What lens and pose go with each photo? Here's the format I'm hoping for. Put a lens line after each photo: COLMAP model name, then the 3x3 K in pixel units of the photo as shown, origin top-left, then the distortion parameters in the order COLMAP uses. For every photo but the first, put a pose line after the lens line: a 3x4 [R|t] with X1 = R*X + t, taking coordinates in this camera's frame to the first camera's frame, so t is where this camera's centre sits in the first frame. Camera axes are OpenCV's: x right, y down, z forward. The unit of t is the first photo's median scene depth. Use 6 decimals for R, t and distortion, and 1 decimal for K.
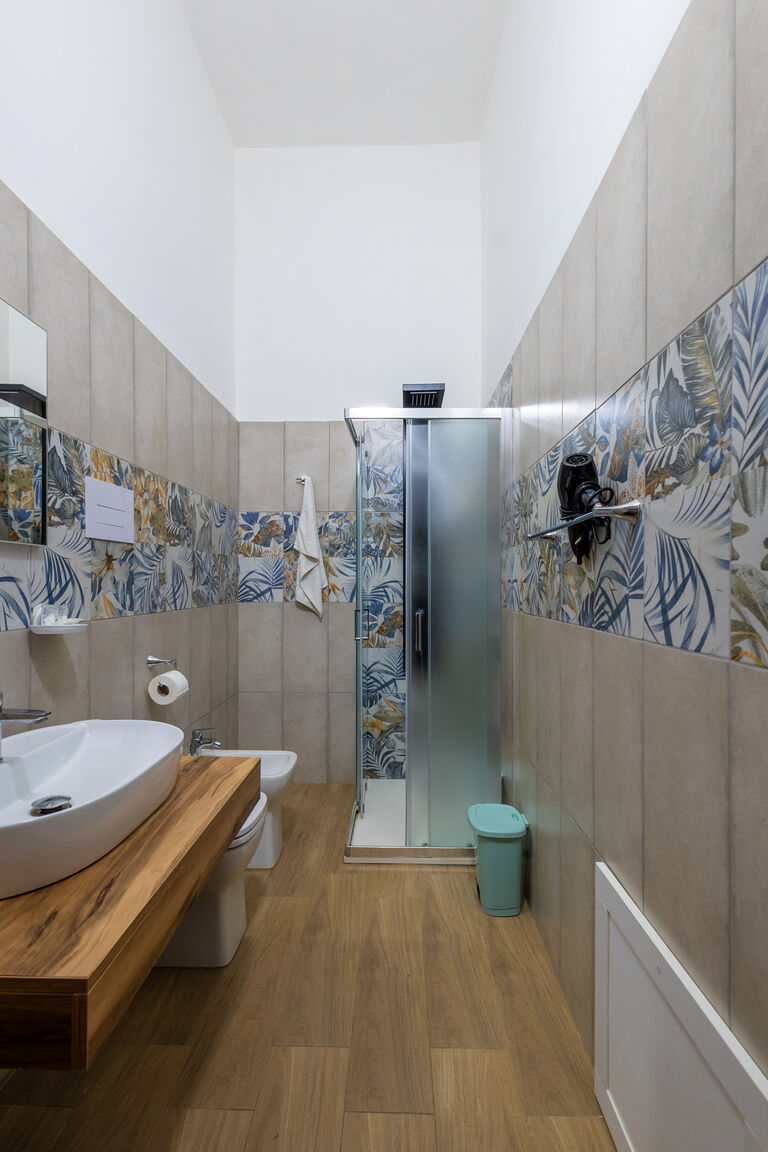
lens RADIAL K [[535.0, 0, 384.7], [0, 535.0, 590.2], [0, 0, 1]] dist [0.010798, 0.000000]
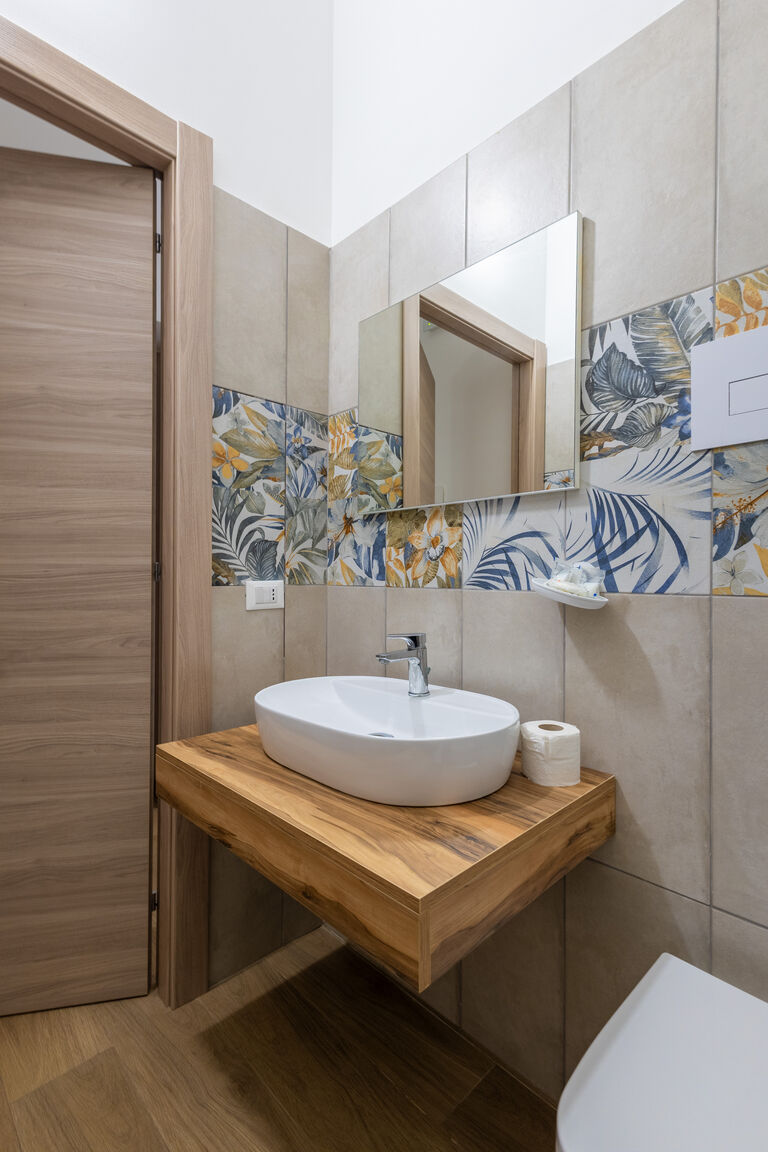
lens RADIAL K [[531.4, 0, 384.0], [0, 531.4, 576.0], [0, 0, 1]] dist [0.010039, -0.000332]
pose [[-0.699660, -0.012678, -0.714364, 0.070670], [-0.017839, 0.999841, -0.000272, 0.032655], [0.714254, 0.012553, -0.699774, 0.864703]]
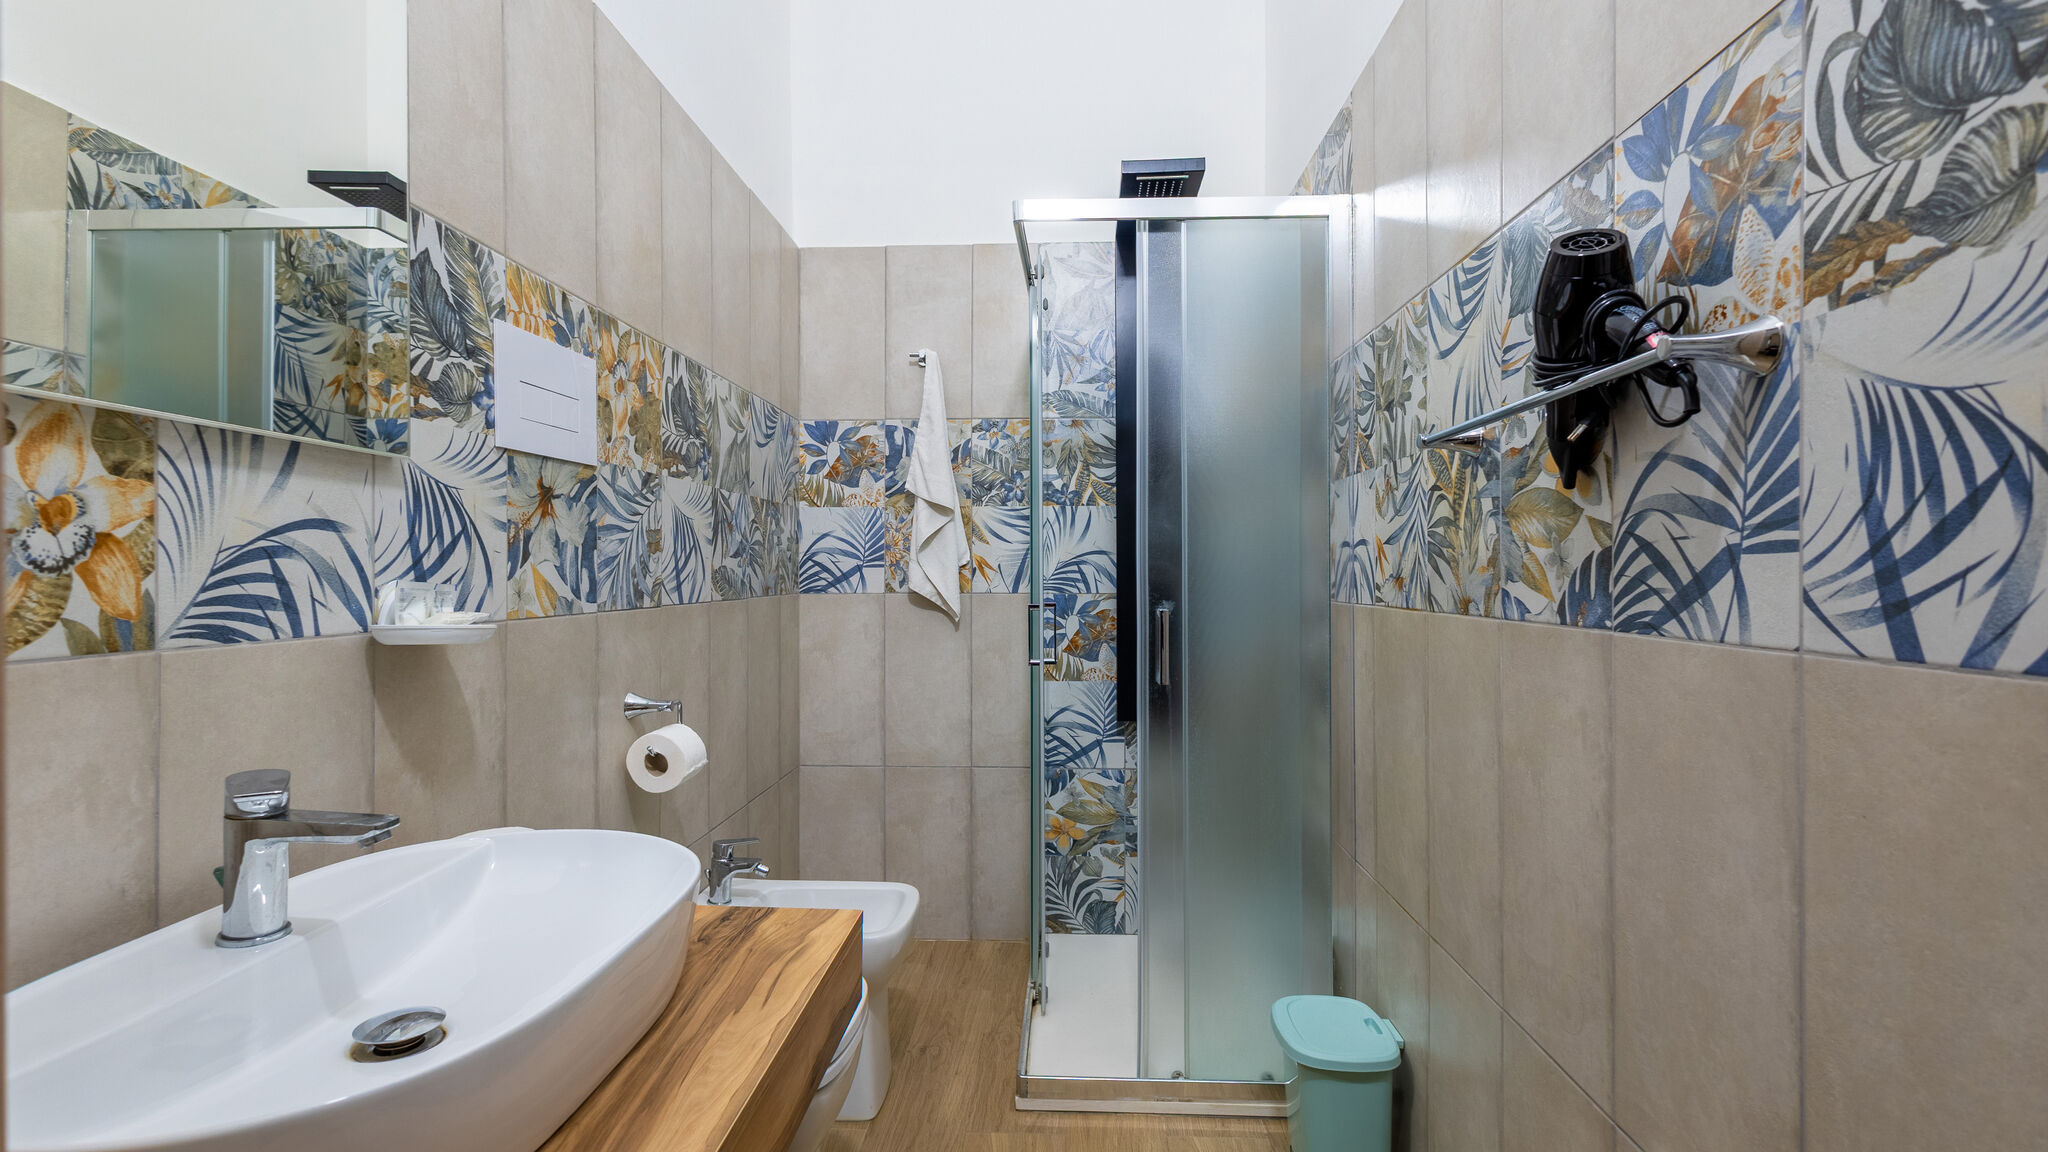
lens RADIAL K [[945.5, 0, 1022.1], [0, 945.5, 578.7], [0, 0, 1]] dist [0.016459, -0.004830]
pose [[0.999682, -0.003228, -0.025012, -0.047724], [0.003125, 0.999986, -0.004179, 0.018491], [0.025025, 0.004099, 0.999678, 0.119263]]
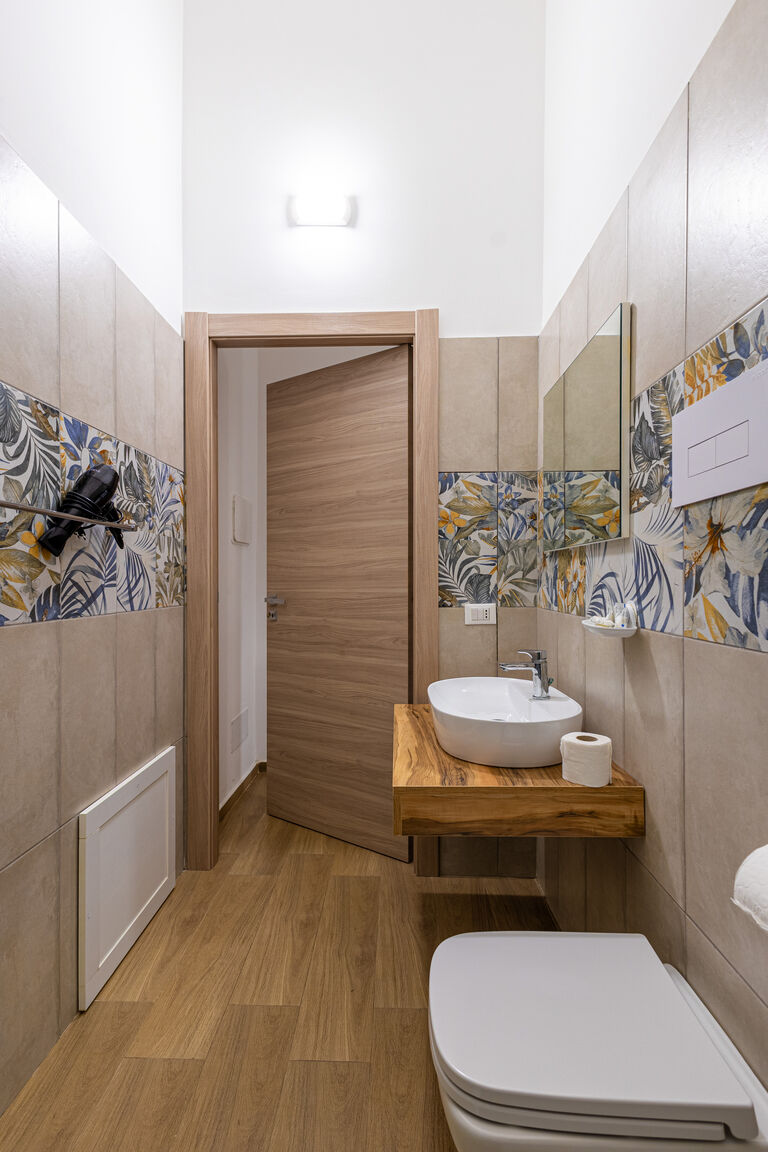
lens RADIAL K [[532.7, 0, 380.8], [0, 532.7, 580.0], [0, 0, 1]] dist [0.010010, -0.000108]
pose [[-0.999976, -0.004291, 0.005348, -0.145478], [-0.004234, 0.999933, 0.010727, -0.011291], [-0.005393, 0.010704, -0.999928, 1.231120]]
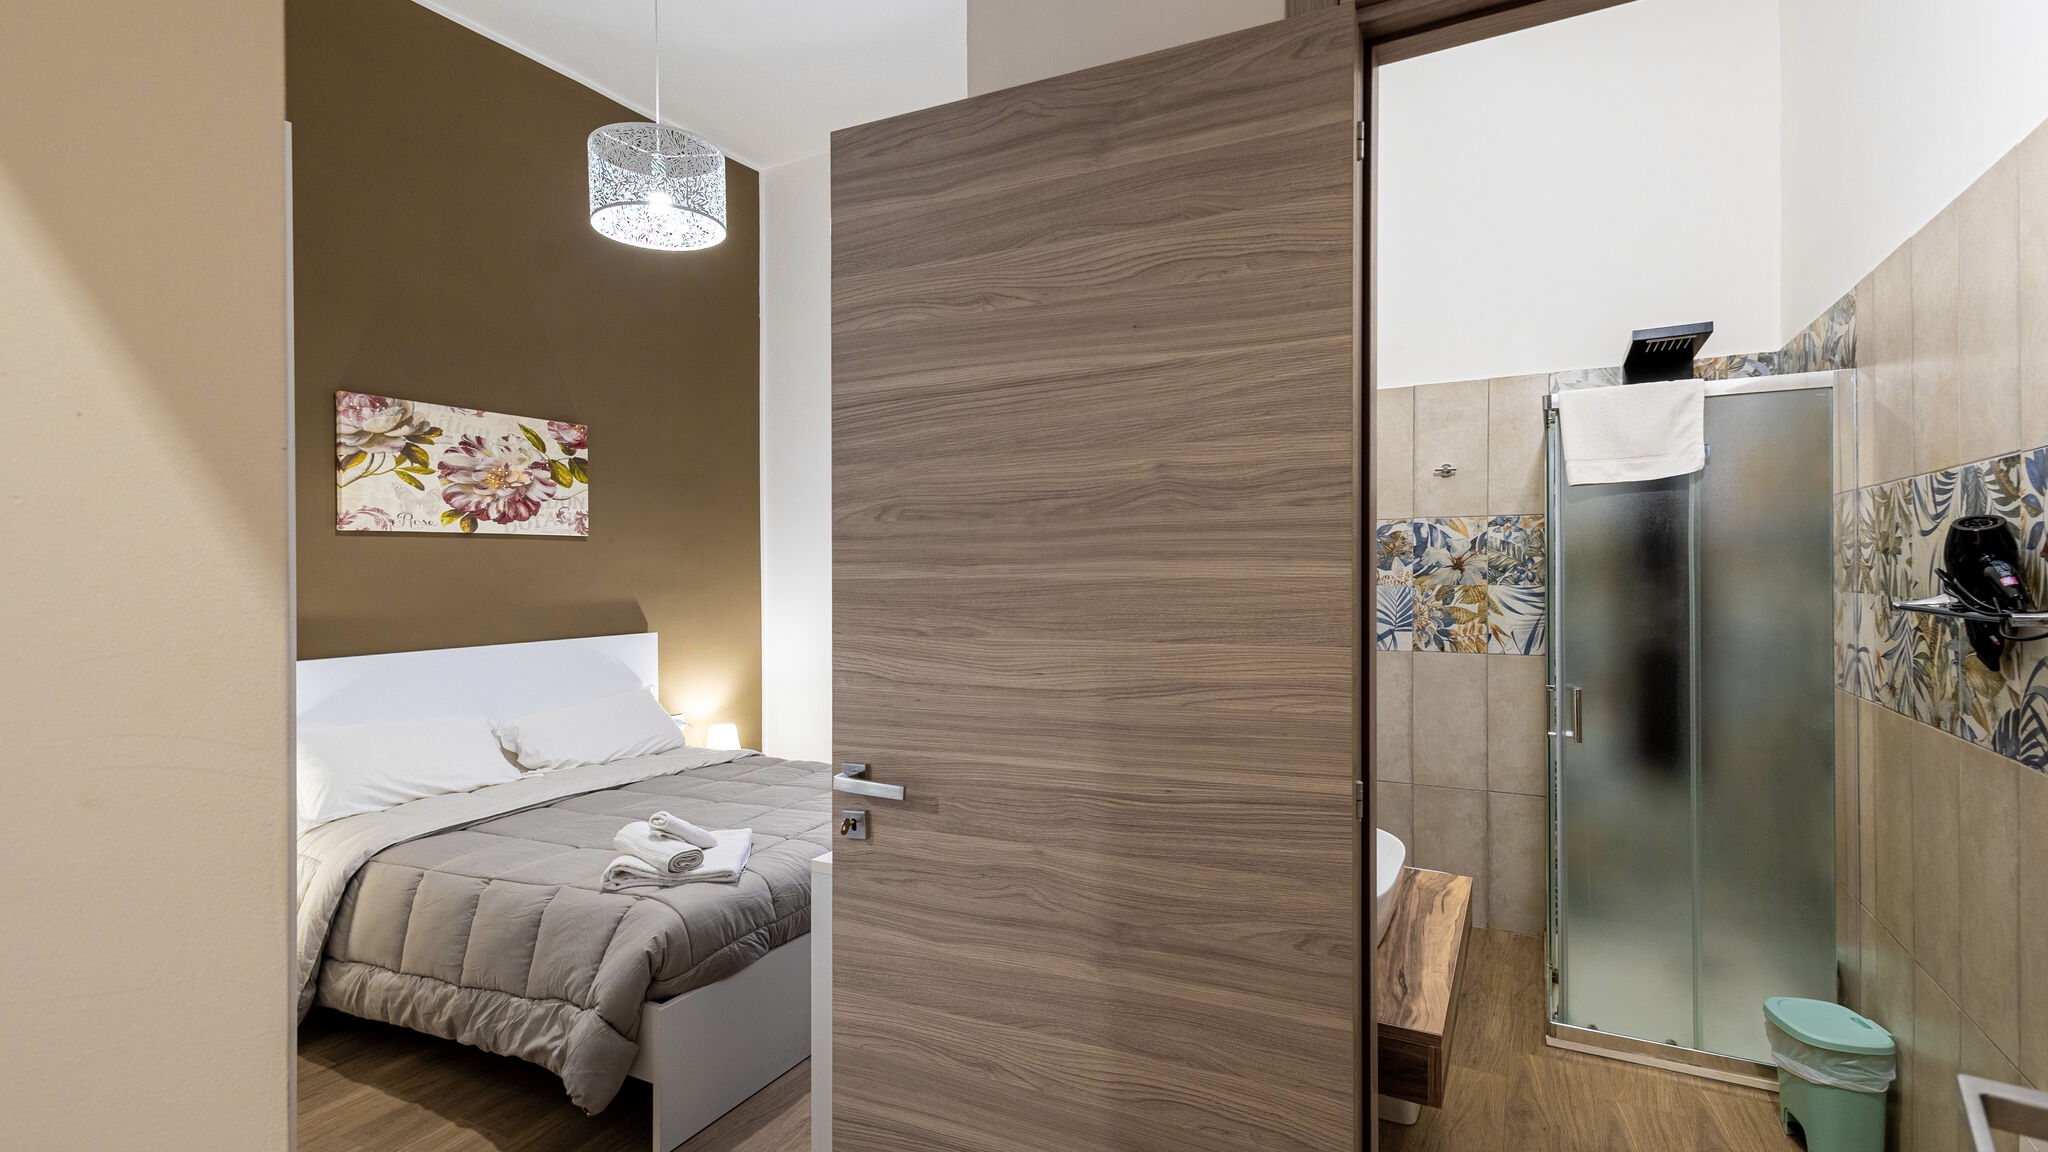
lens RADIAL K [[945.5, 0, 1022.1], [0, 945.5, 578.7], [0, 0, 1]] dist [0.016459, -0.004830]
pose [[0.891001, -0.005020, -0.453973, -0.123092], [0.006282, 0.999979, 0.001273, -0.107870], [0.453958, -0.003987, 0.891014, -0.428984]]
